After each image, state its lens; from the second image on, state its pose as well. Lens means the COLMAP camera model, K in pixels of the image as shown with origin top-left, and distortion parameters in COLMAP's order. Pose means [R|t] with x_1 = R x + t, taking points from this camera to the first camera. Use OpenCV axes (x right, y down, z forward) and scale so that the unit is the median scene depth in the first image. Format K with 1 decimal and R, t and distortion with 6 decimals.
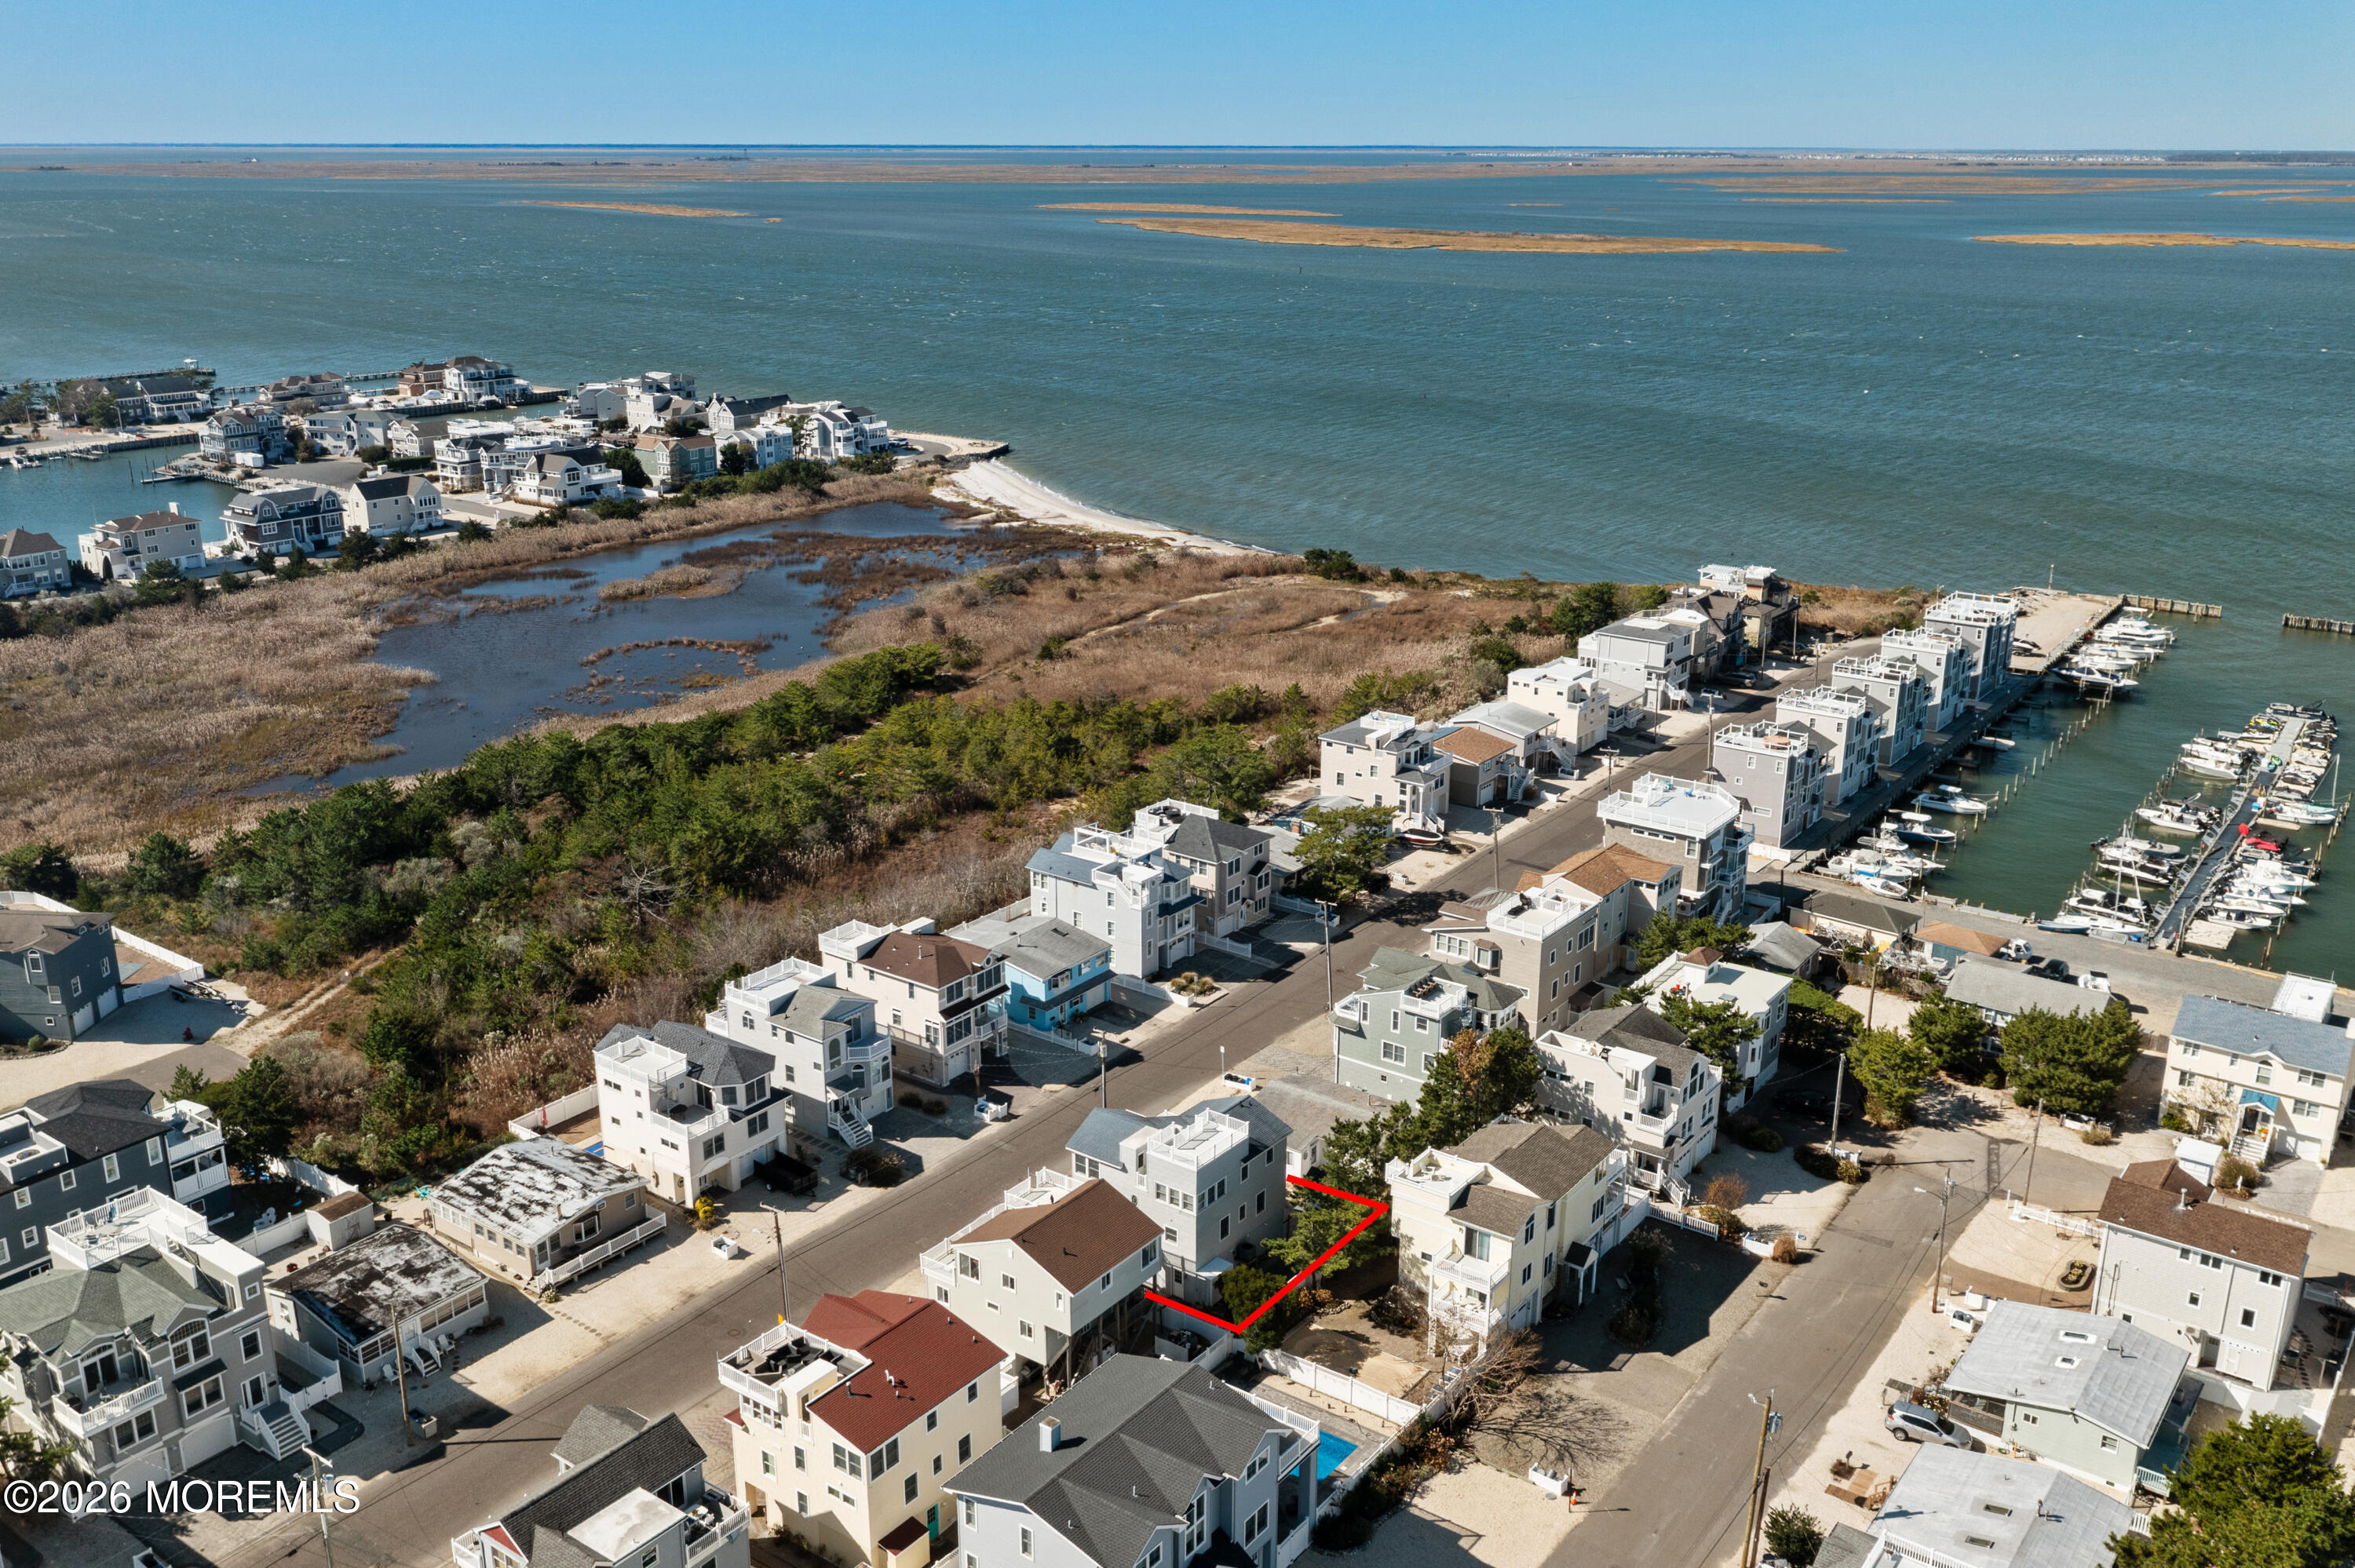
lens RADIAL K [[2018.8, 0, 1177.5], [0, 2018.8, 784.0], [0, 0, 1]] dist [0.001481, 0.004029]
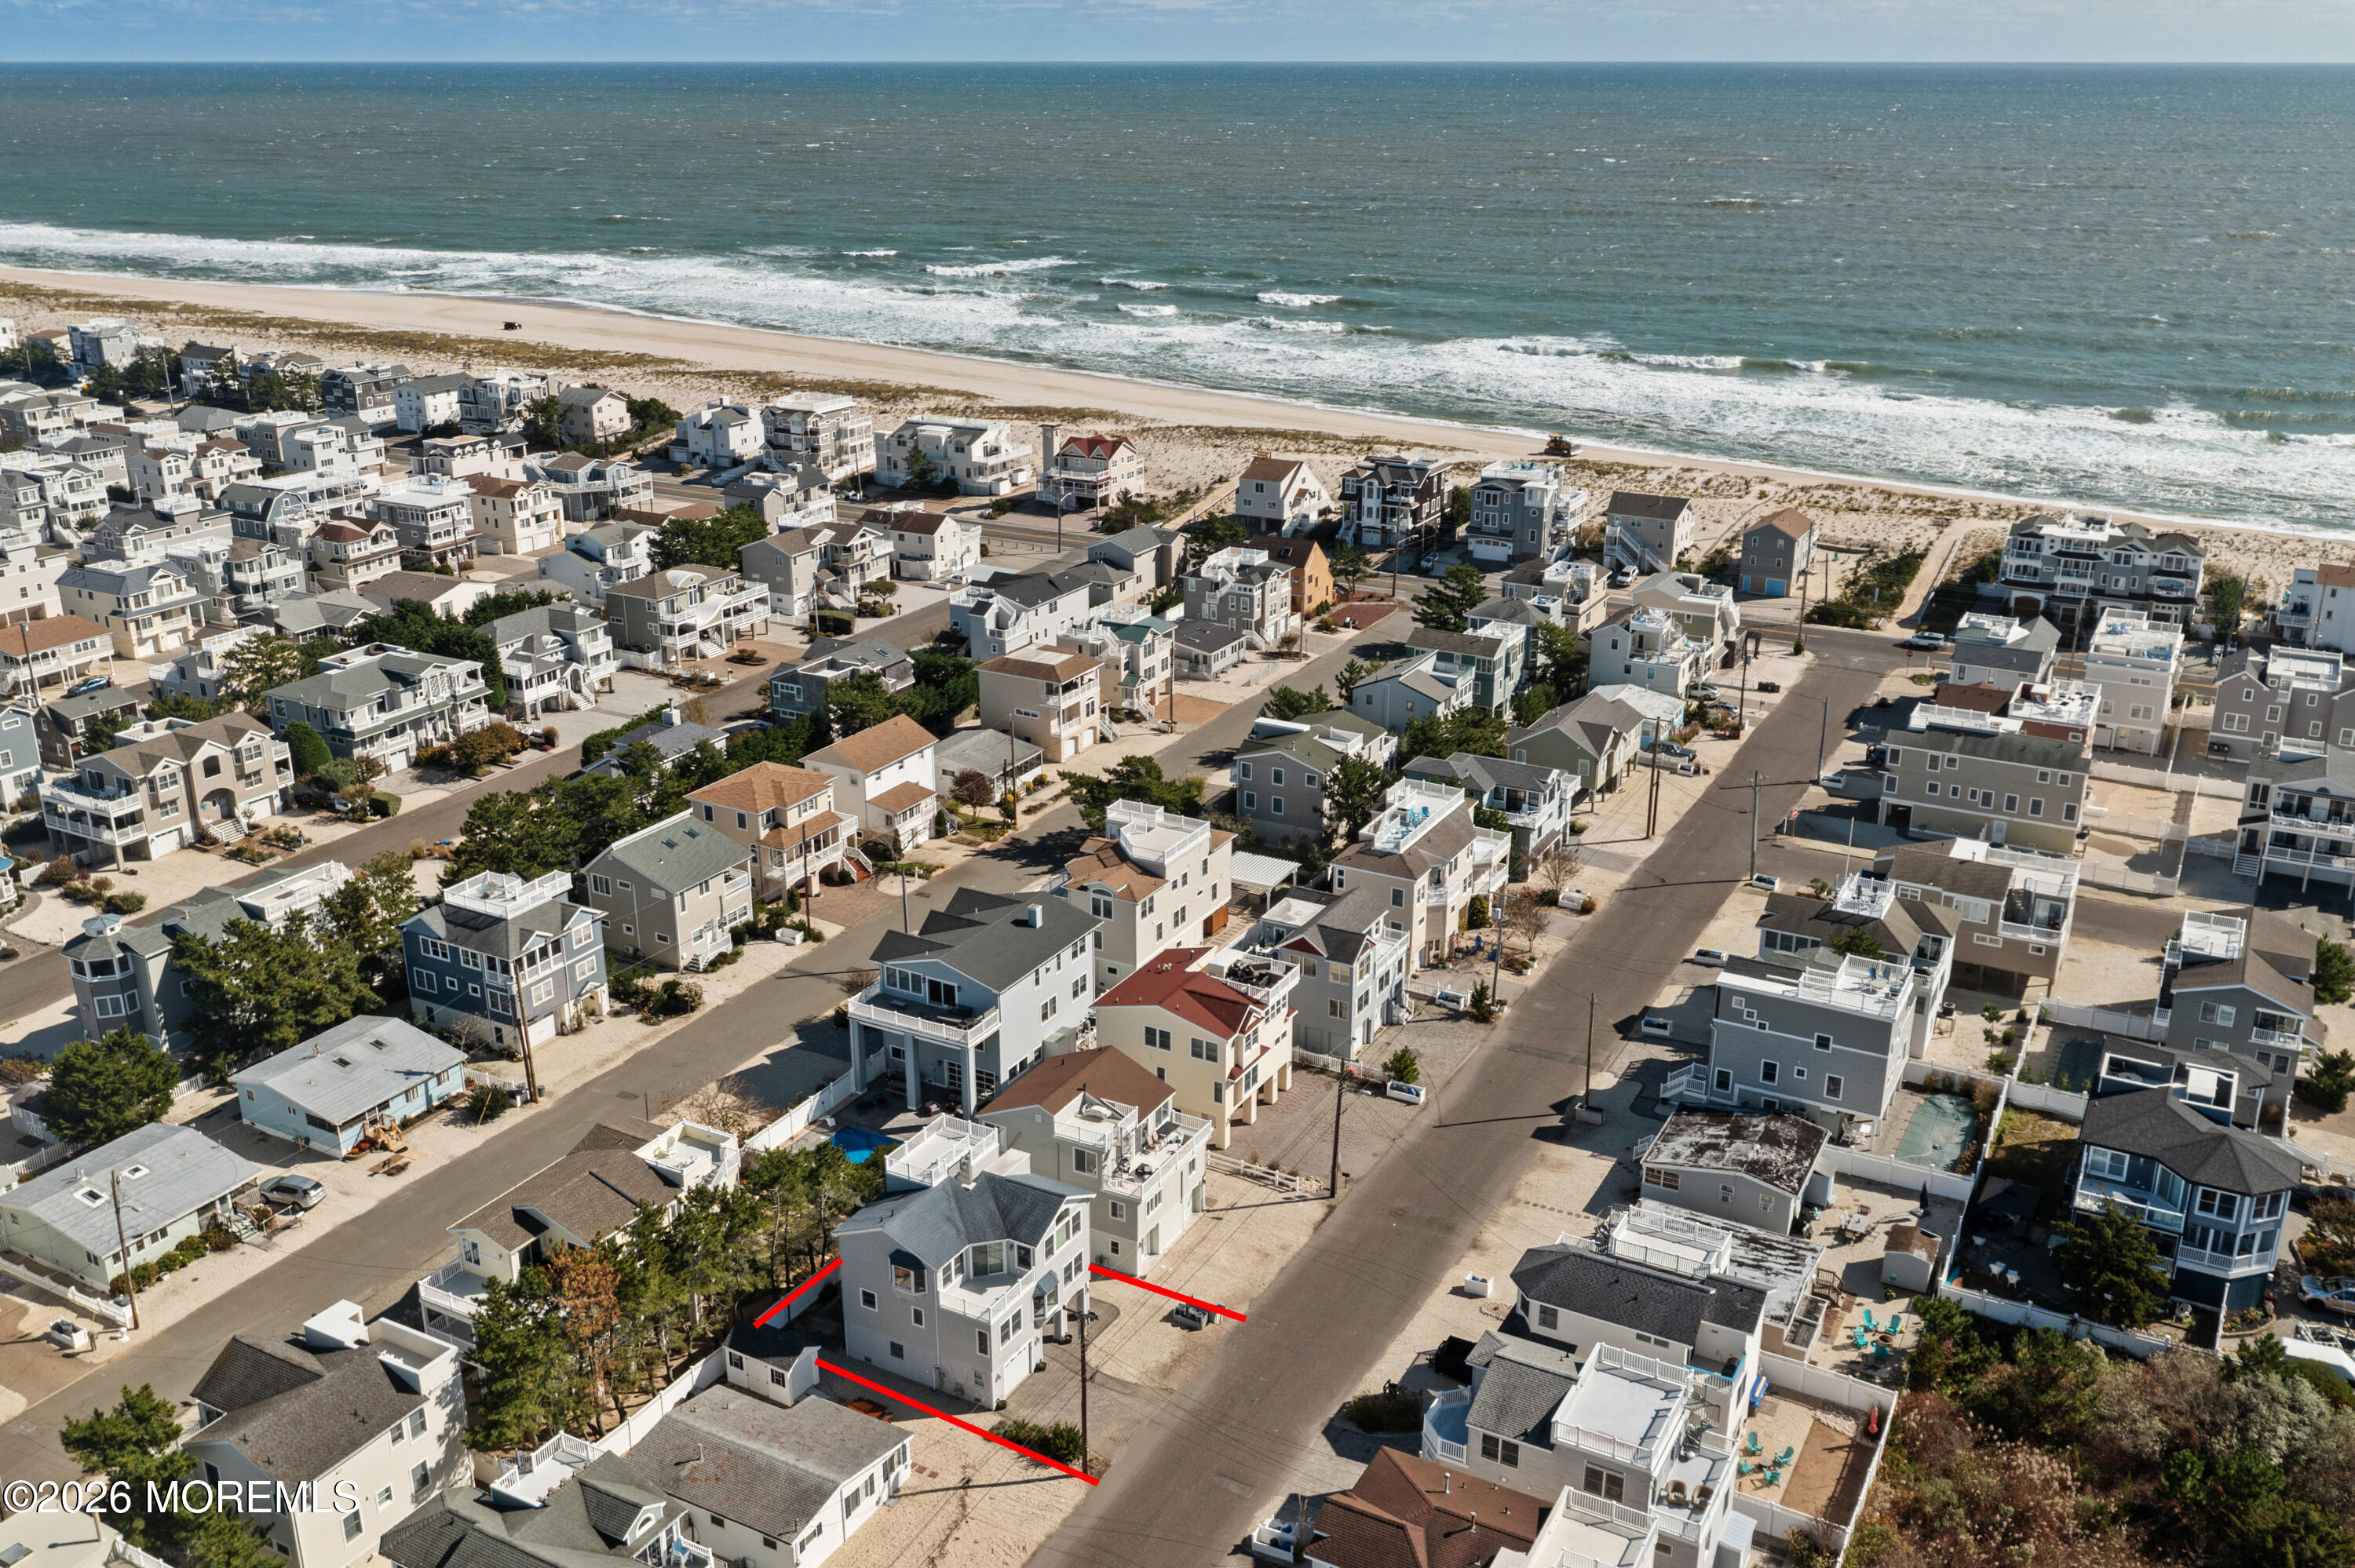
lens RADIAL K [[2053.2, 0, 1154.2], [0, 2053.2, 787.2], [0, 0, 1]] dist [-0.001389, 0.004560]
pose [[-0.992209, 0.039308, -0.118220, 0.012006], [-0.040766, 0.794247, 0.606226, -0.343121], [0.117726, 0.606322, -0.786457, 1.089685]]
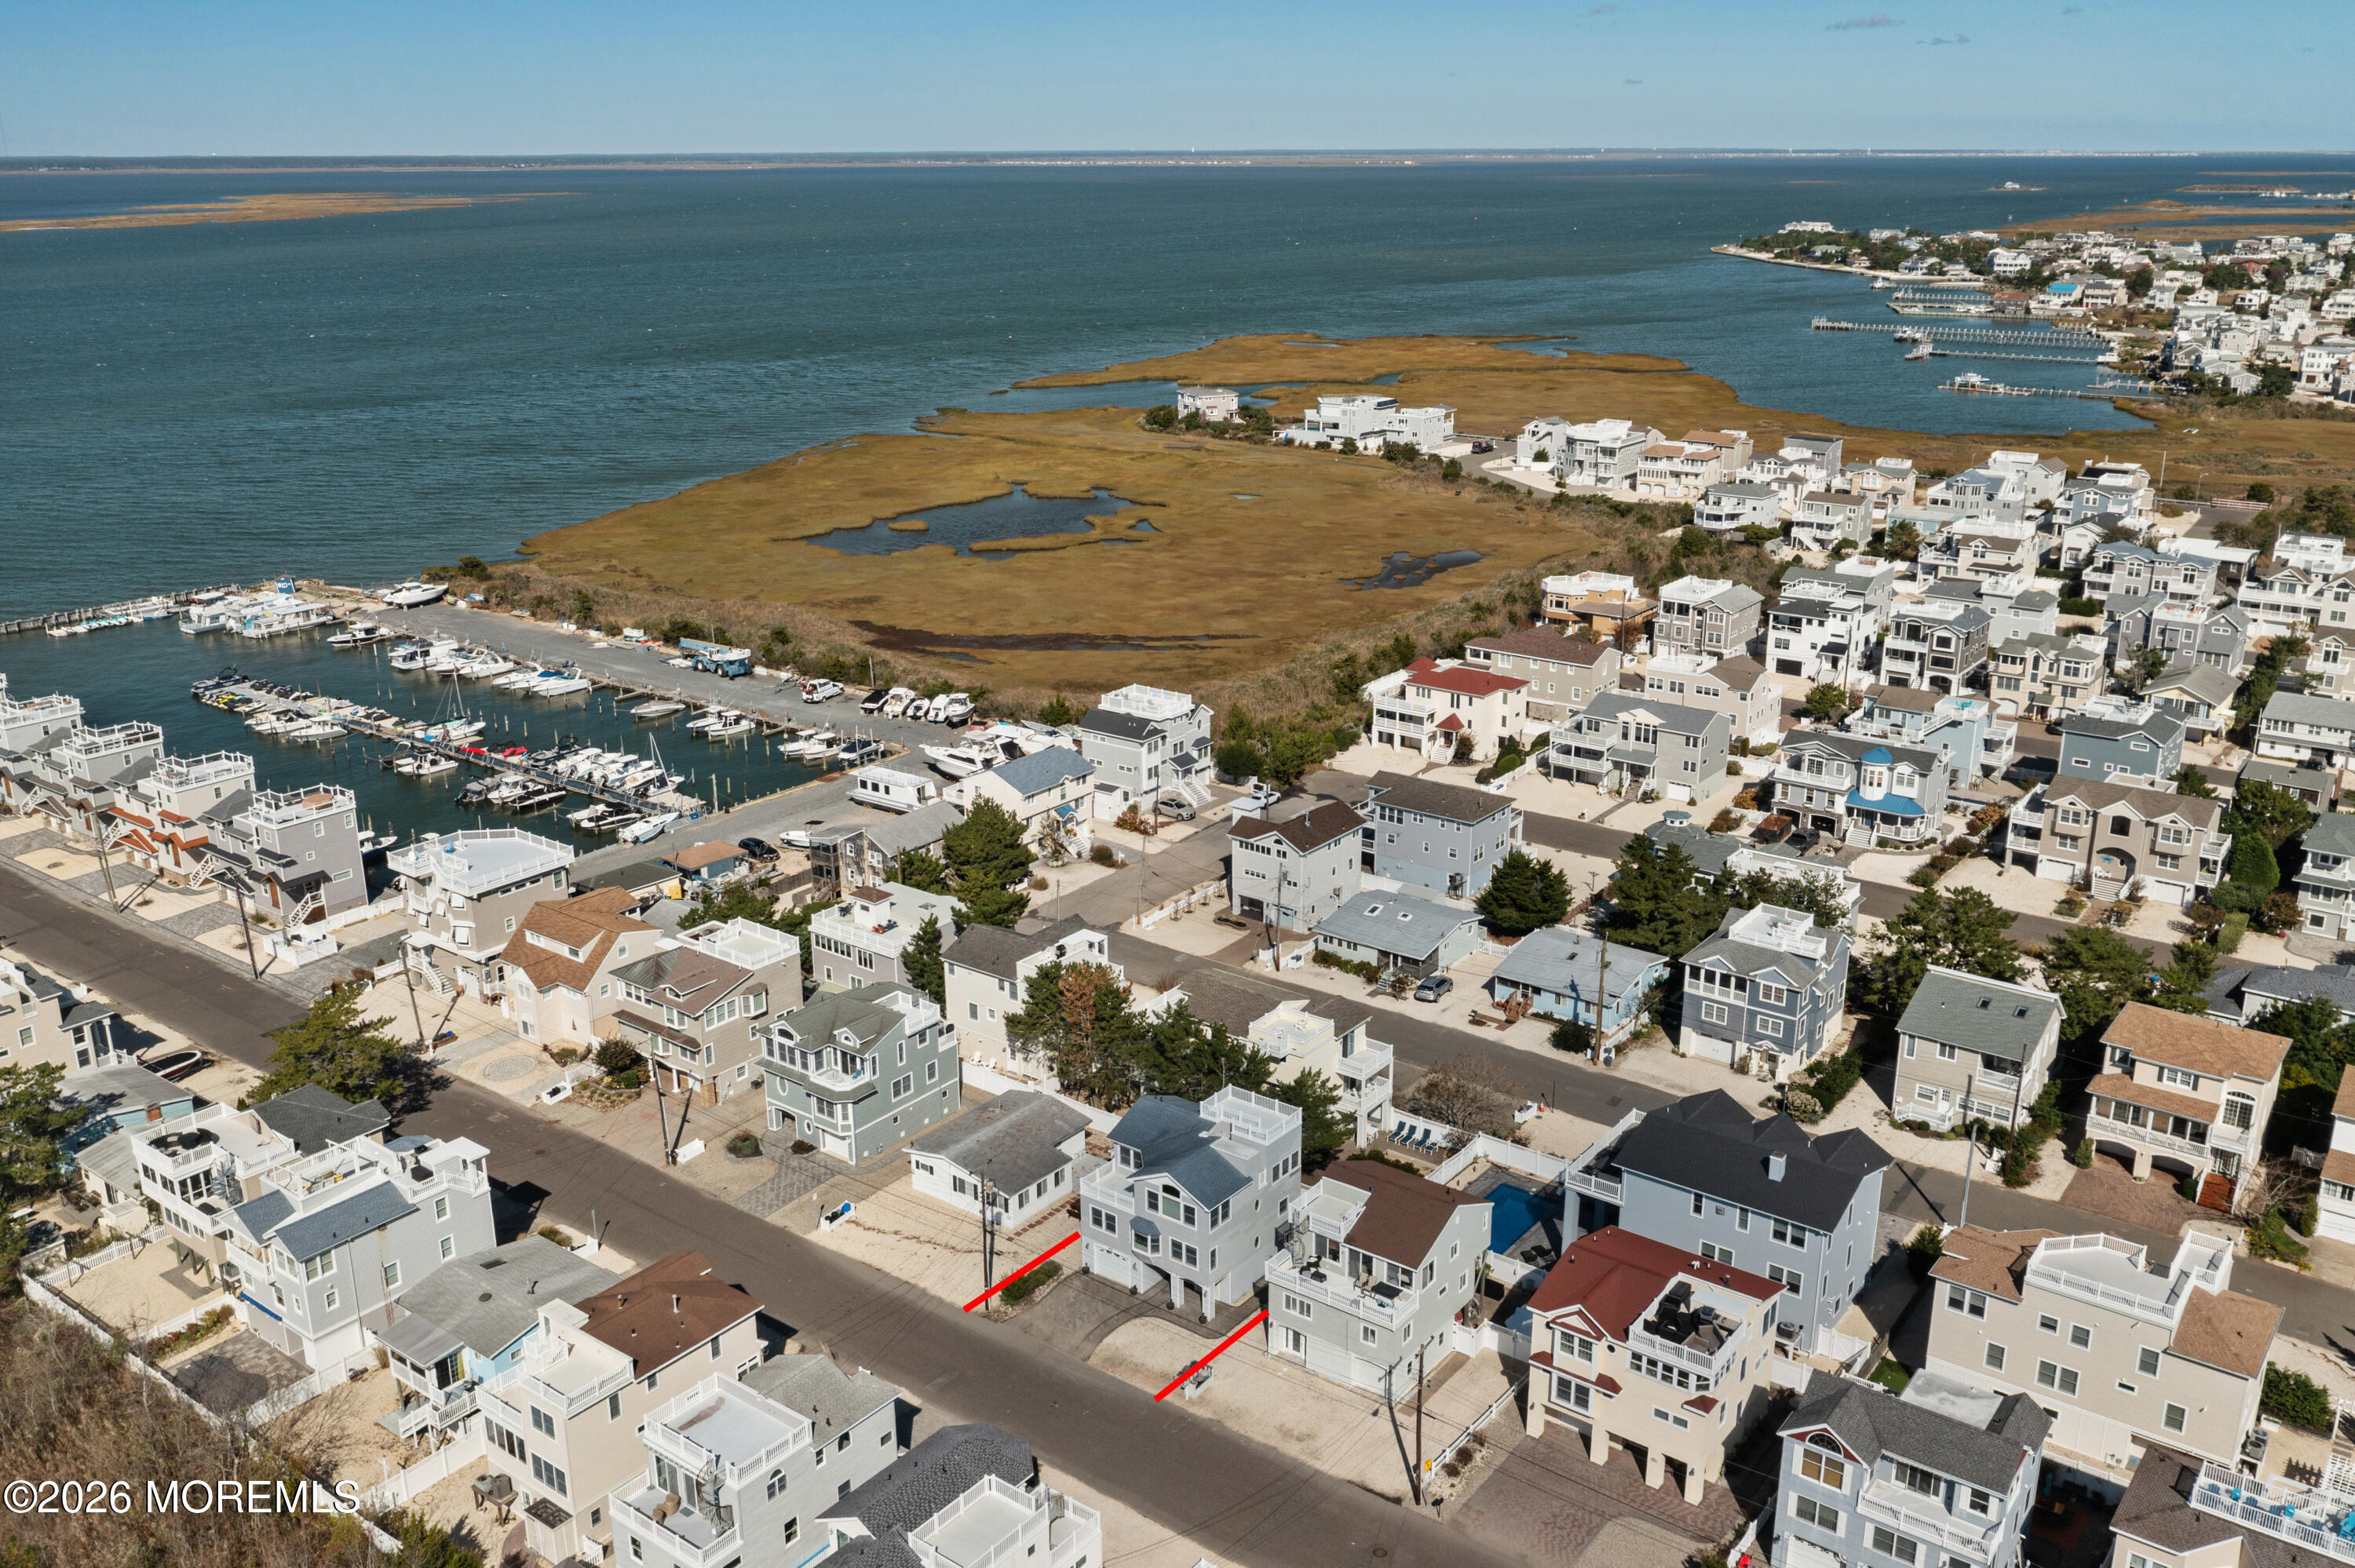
lens RADIAL K [[1955.7, 0, 1173.3], [0, 1955.7, 784.3], [0, 0, 1]] dist [0.000821, 0.006449]
pose [[0.019329, -0.313772, 0.949302, -0.580212], [0.309368, 0.904759, 0.292750, -0.182338], [-0.950746, 0.288025, 0.114559, 0.583469]]
